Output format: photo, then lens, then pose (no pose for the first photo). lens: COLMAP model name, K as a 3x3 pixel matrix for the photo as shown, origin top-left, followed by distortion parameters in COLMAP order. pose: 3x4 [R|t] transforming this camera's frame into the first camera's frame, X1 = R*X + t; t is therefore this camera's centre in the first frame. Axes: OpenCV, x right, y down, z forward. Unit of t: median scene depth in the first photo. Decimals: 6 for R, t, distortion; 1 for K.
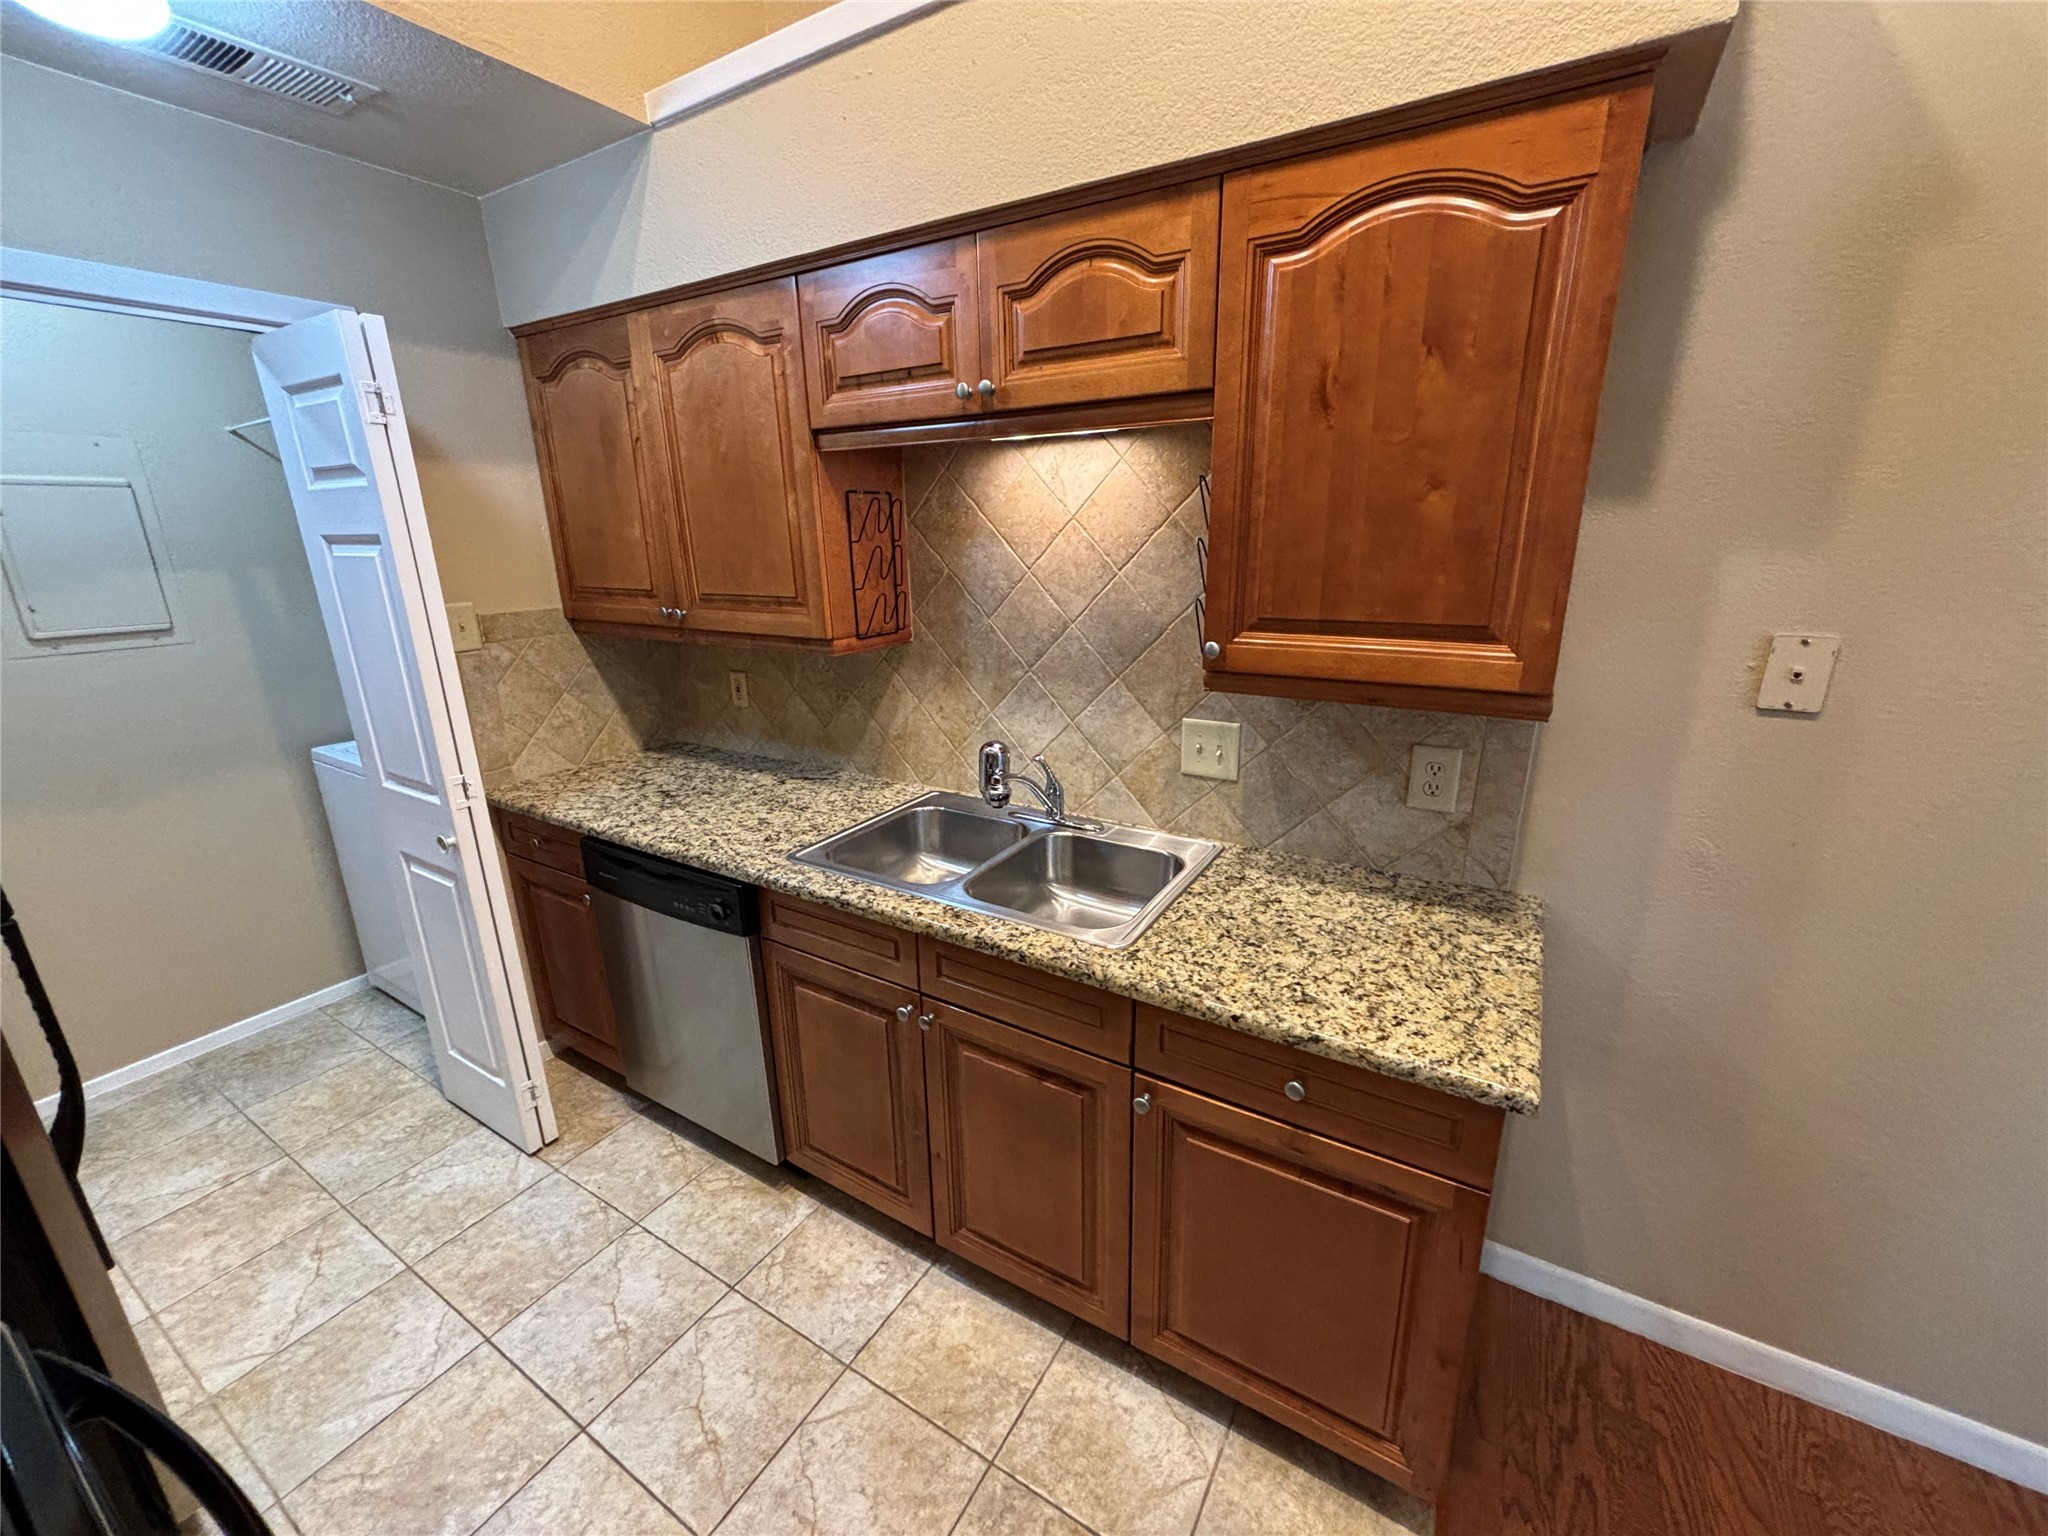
lens RADIAL K [[820.9, 0, 1022.6], [0, 820.9, 765.1], [0, 0, 1]] dist [0.002684, -0.001315]
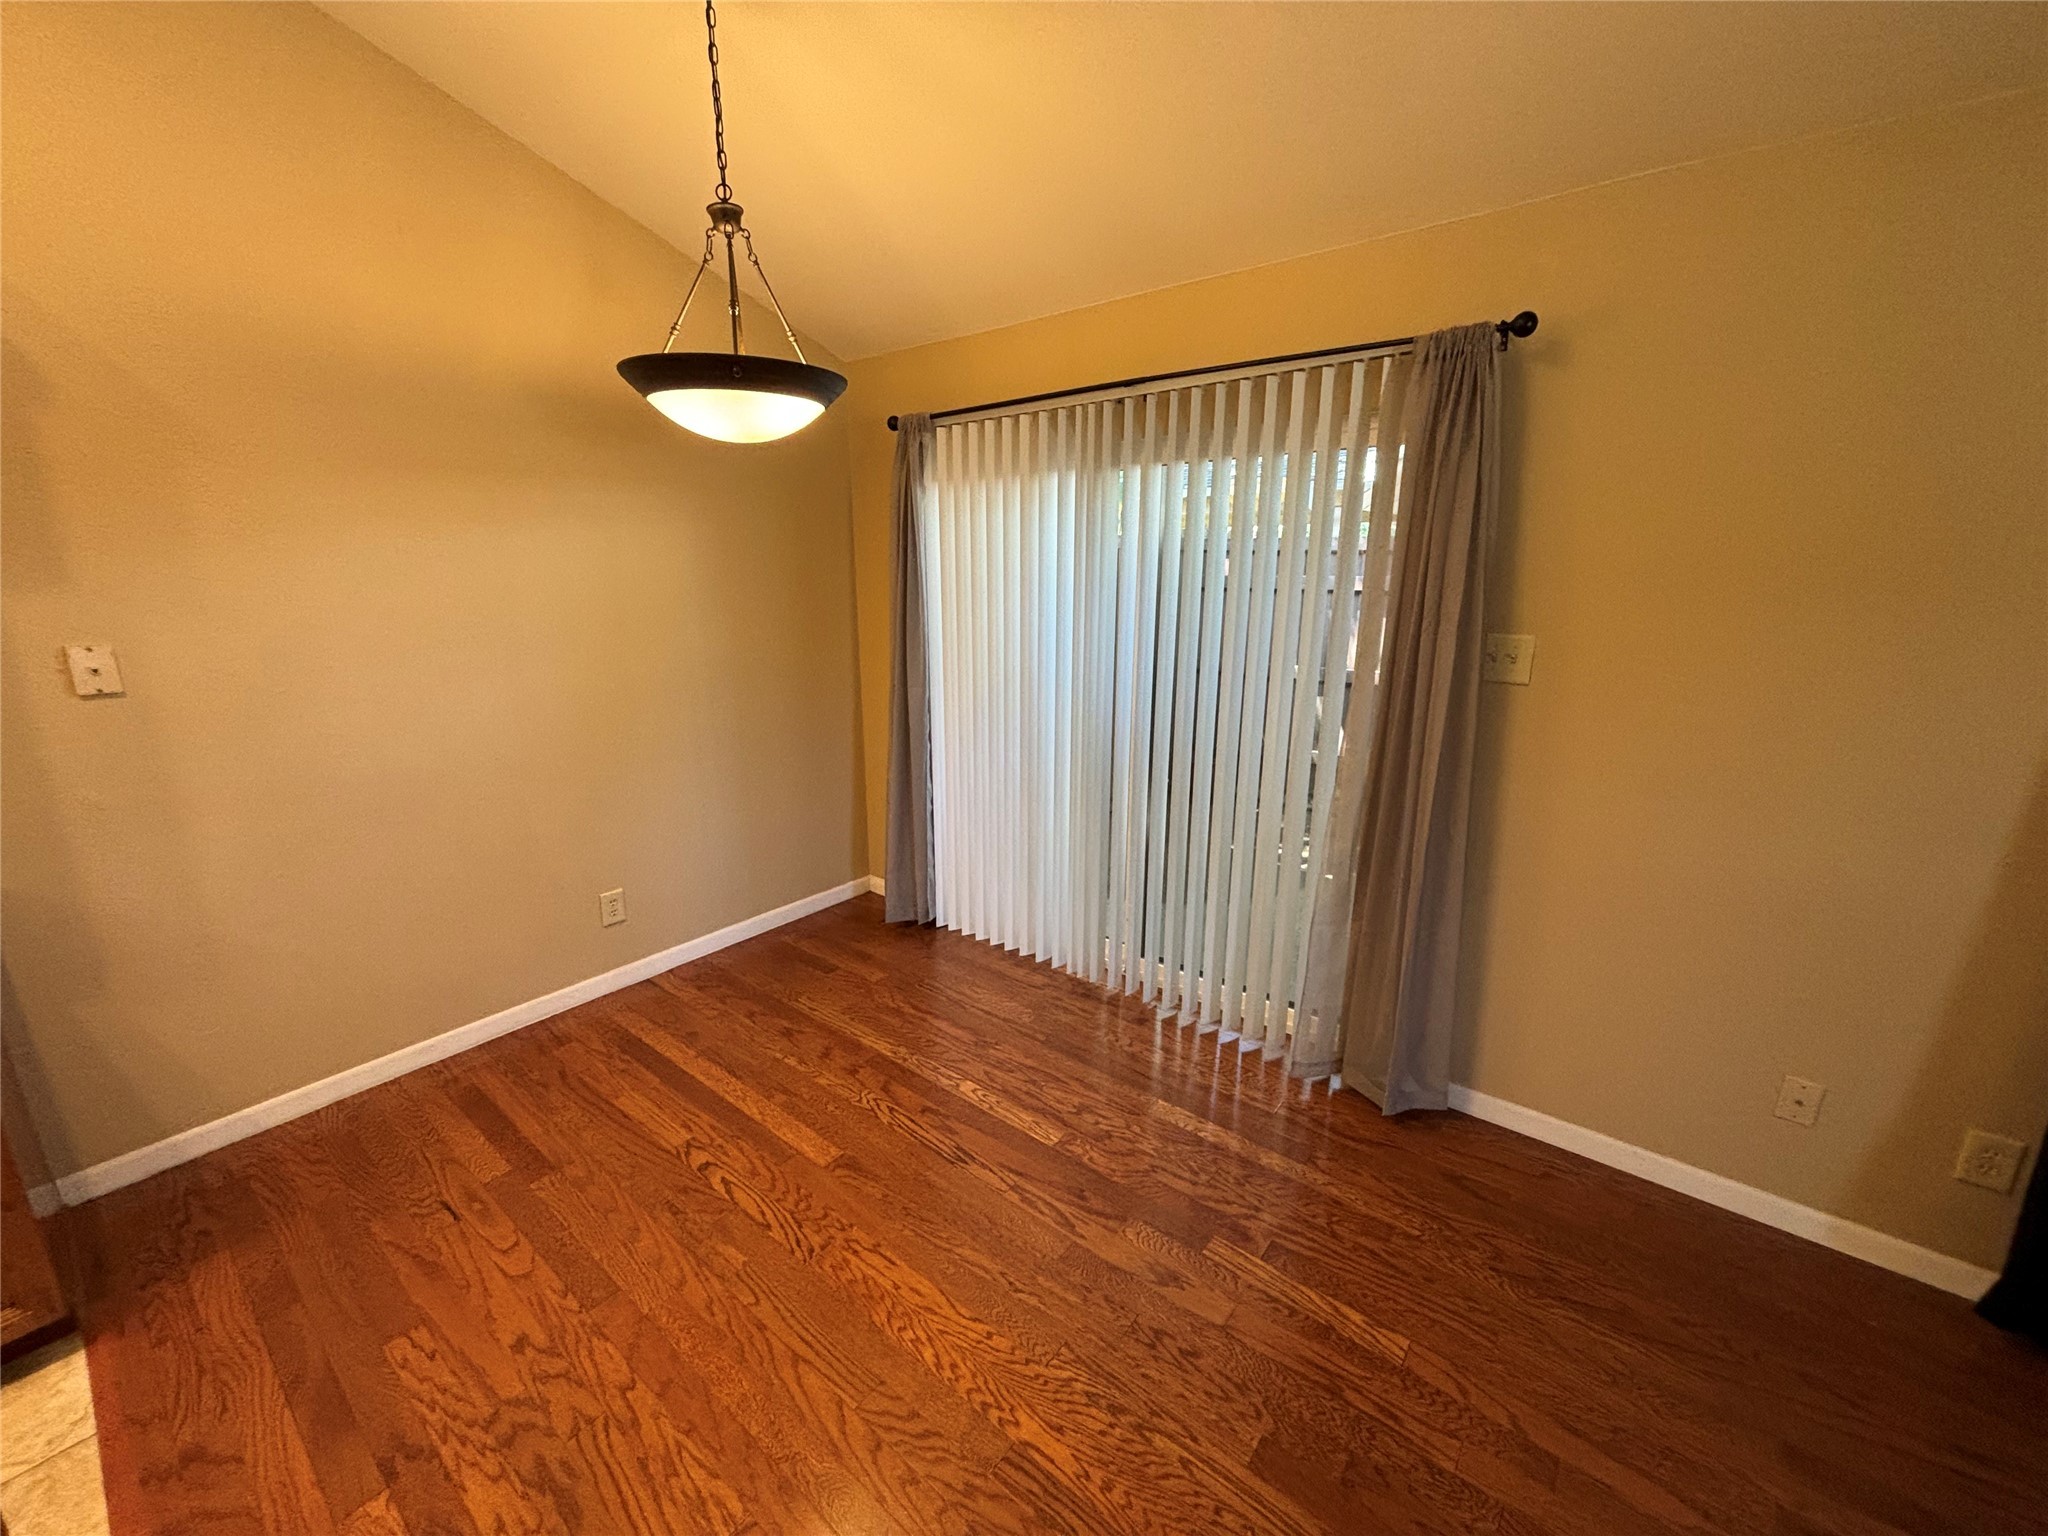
lens RADIAL K [[820.9, 0, 1019.2], [0, 820.9, 767.4], [0, 0, 1]] dist [0.002684, -0.001315]
pose [[0.130294, -0.226713, 0.965207, -0.268778], [0.272857, 0.944114, 0.184925, 0.185407], [-0.953191, 0.239269, 0.184873, -0.664370]]
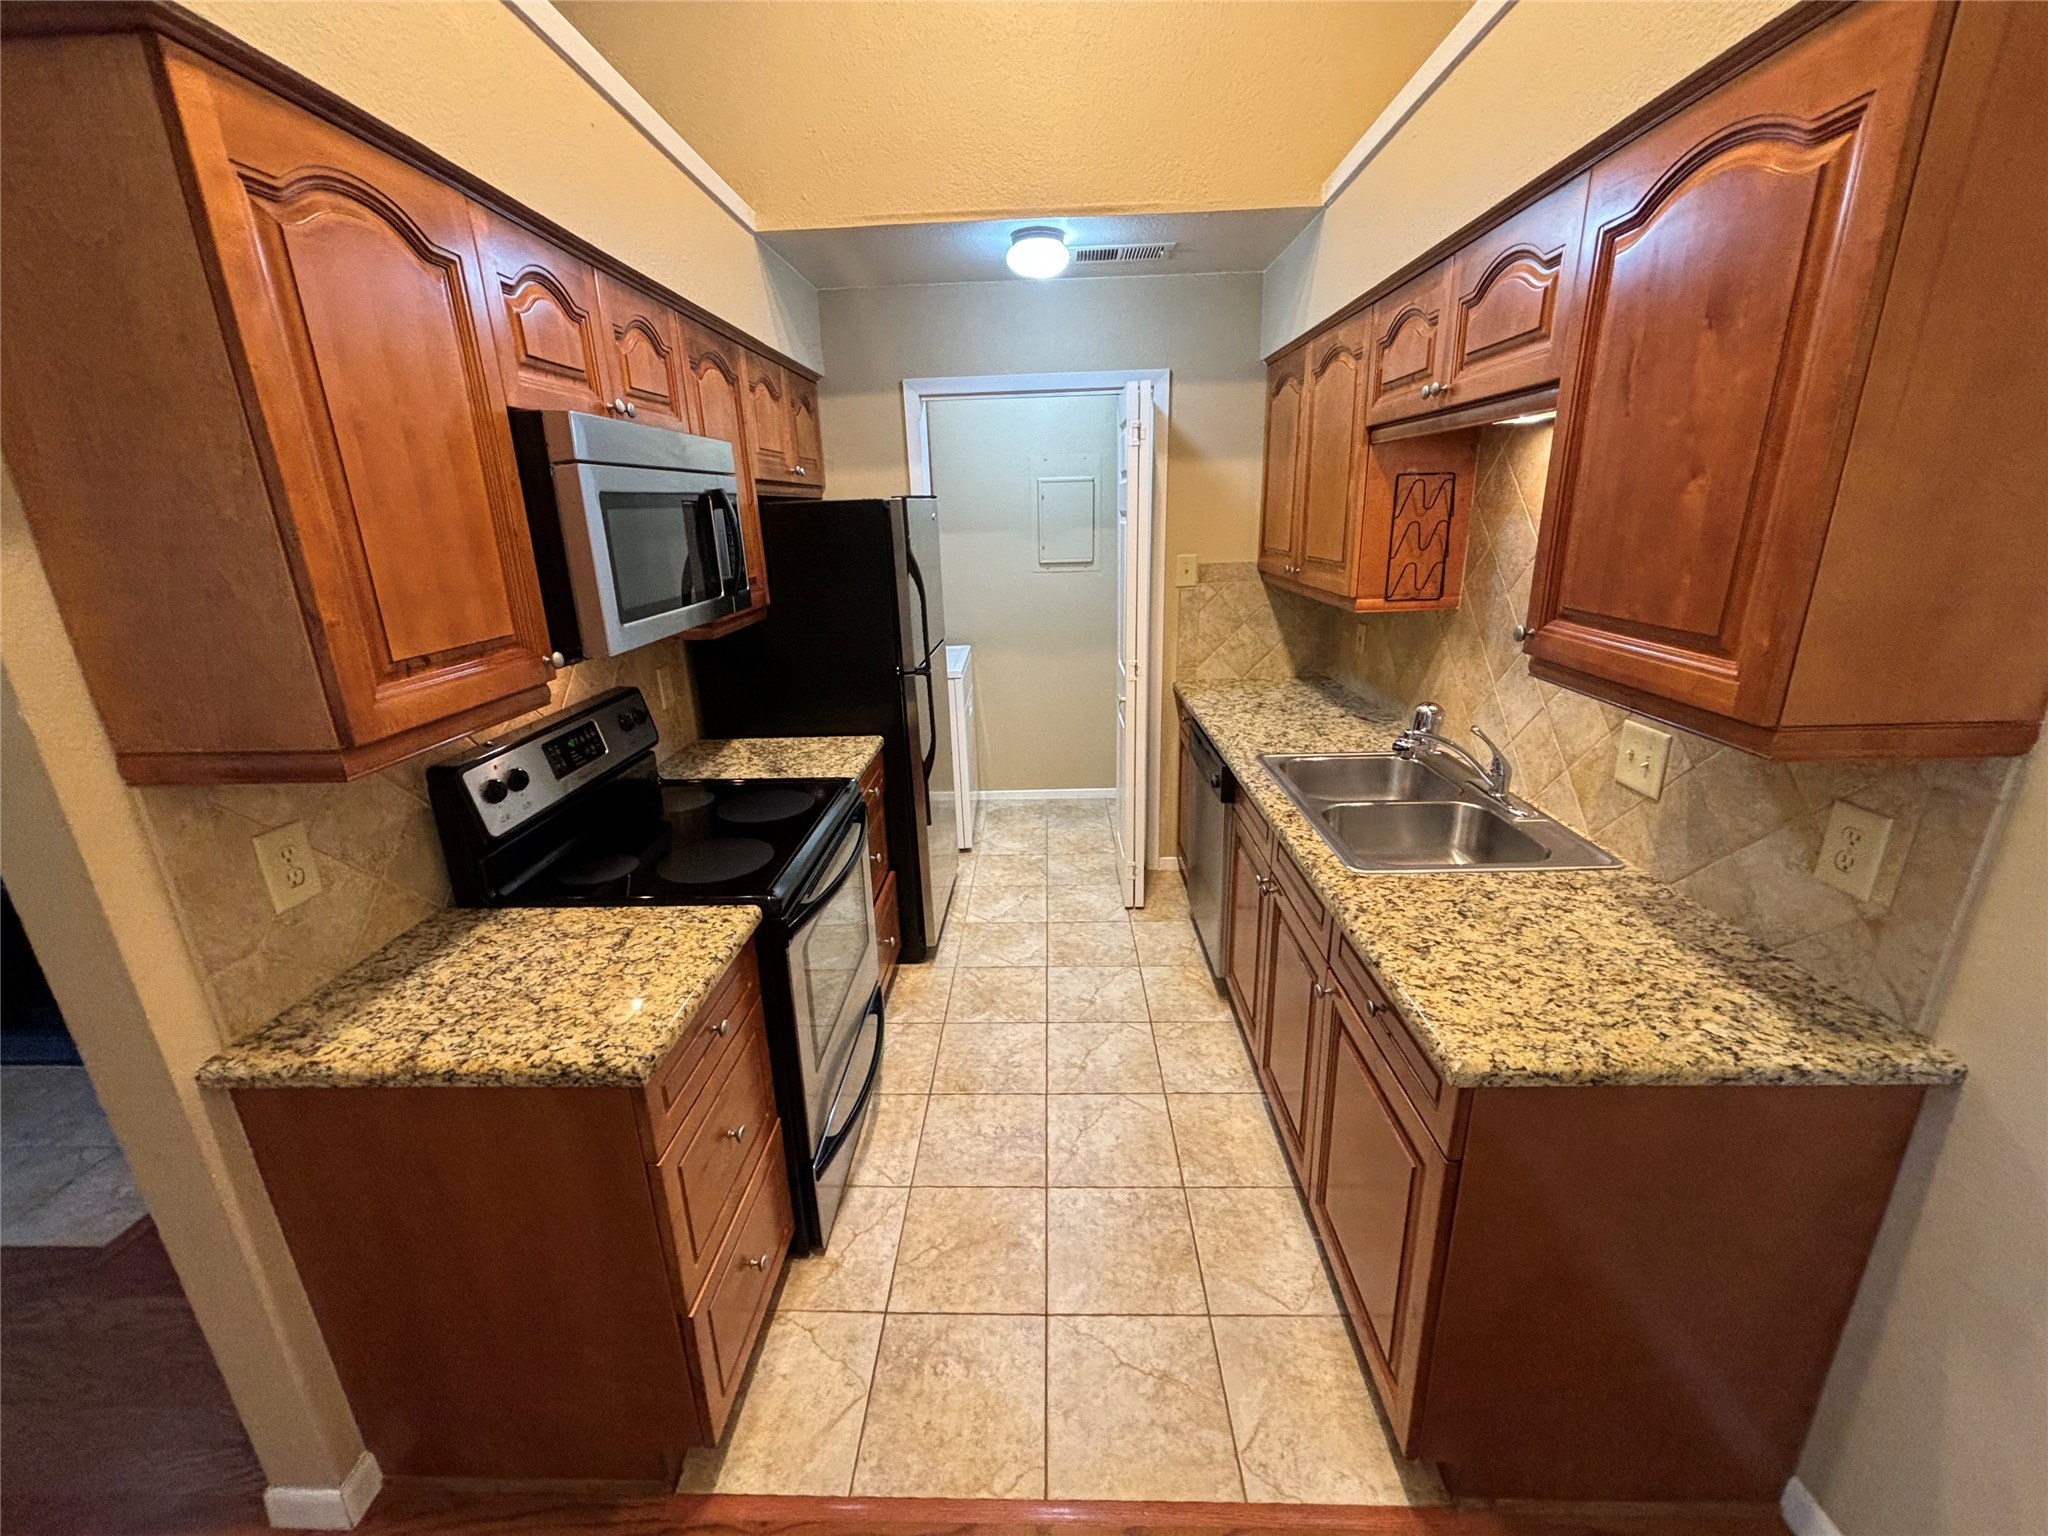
lens RADIAL K [[820.9, 0, 1023.1], [0, 820.9, 767.9], [0, 0, 1]] dist [0.002684, -0.001315]
pose [[0.498053, 0.263949, -0.825999, 0.670013], [-0.221269, 0.959699, 0.173254, -0.016874], [0.838441, 0.096479, 0.536385, -0.048656]]
